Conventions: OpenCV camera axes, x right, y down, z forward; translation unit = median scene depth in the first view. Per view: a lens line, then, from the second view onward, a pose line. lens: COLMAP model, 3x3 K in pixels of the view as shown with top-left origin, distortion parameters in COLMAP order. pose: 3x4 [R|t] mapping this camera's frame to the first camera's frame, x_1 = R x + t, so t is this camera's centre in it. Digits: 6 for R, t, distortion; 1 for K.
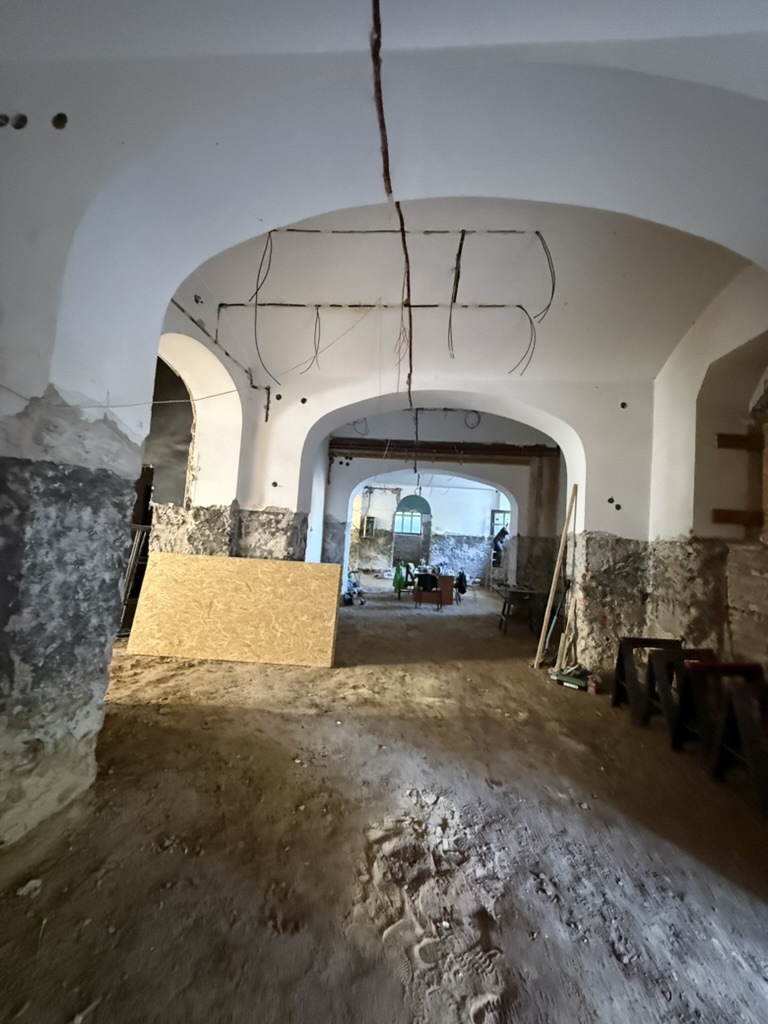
lens RADIAL K [[407.5, 0, 384.5], [0, 407.5, 510.1], [0, 0, 1]] dist [0.000082, -0.000183]
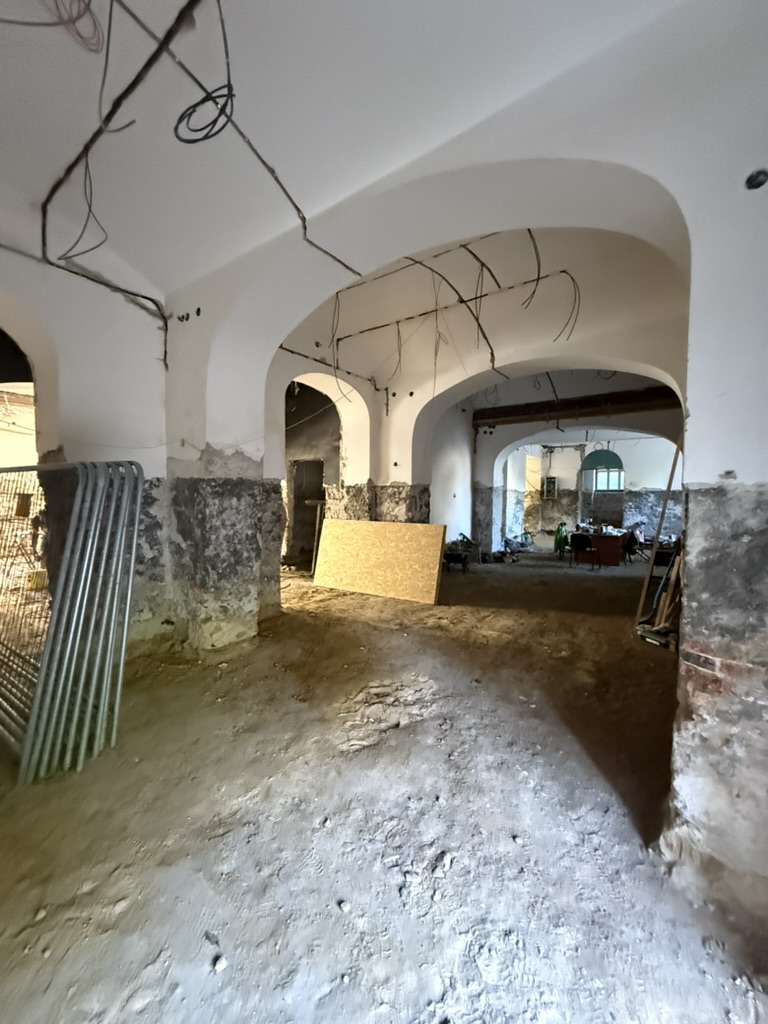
lens RADIAL K [[407.5, 0, 384.5], [0, 407.5, 510.1], [0, 0, 1]] dist [0.000082, -0.000183]
pose [[0.854608, -0.036462, -0.517992, 0.434123], [0.082374, 0.994420, 0.065906, -0.008232], [0.512699, -0.098993, 0.852843, -0.155469]]
